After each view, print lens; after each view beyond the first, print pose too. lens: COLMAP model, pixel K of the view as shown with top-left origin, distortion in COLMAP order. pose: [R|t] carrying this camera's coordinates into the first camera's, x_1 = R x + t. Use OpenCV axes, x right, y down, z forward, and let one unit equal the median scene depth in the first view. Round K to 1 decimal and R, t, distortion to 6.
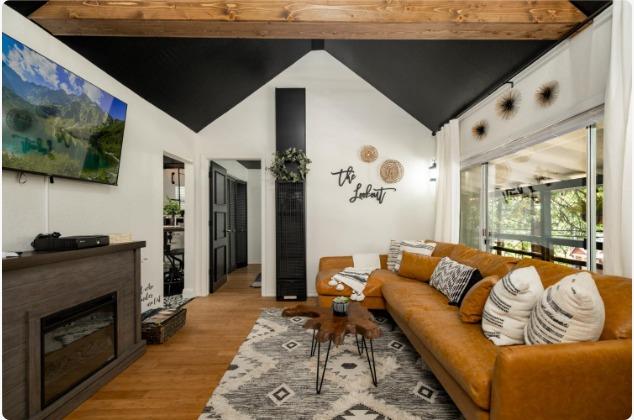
lens RADIAL K [[282.3, 0, 321.4], [0, 282.3, 214.2], [0, 0, 1]] dist [0.004882, -0.000142]
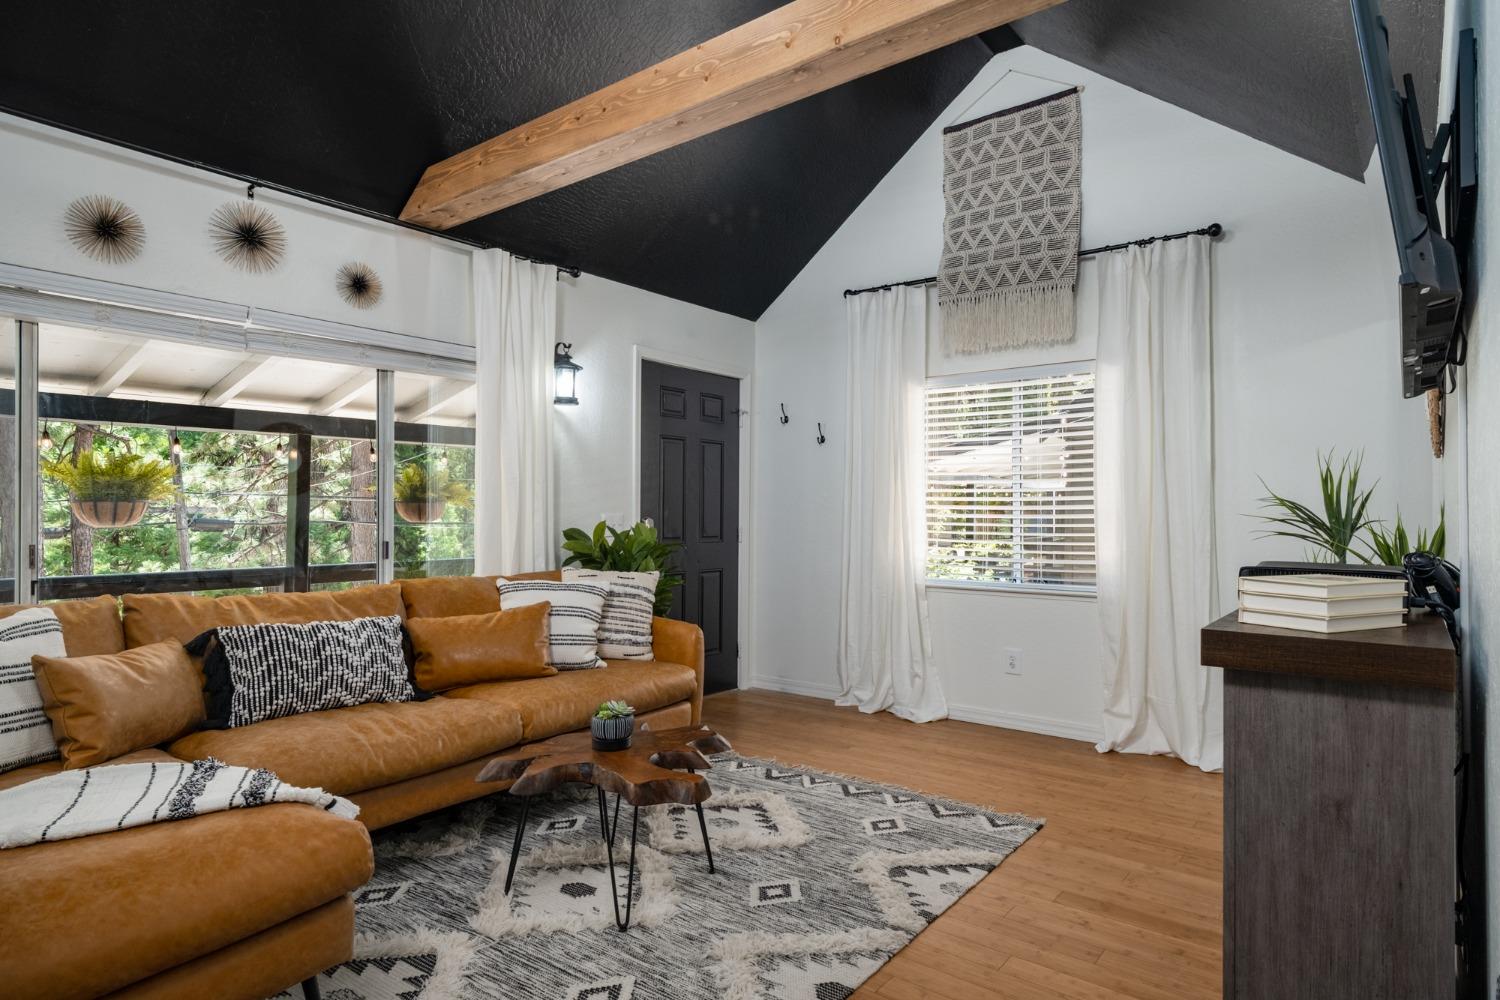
lens RADIAL K [[854.0, 0, 752.8], [0, 854.0, 504.6], [0, 0, 1]] dist [0.000334, 0.000082]
pose [[-0.781374, 0.005753, 0.624036, -0.890685], [-0.008838, 0.999755, -0.020284, 0.032480], [-0.624000, -0.021365, -0.781132, 1.921767]]
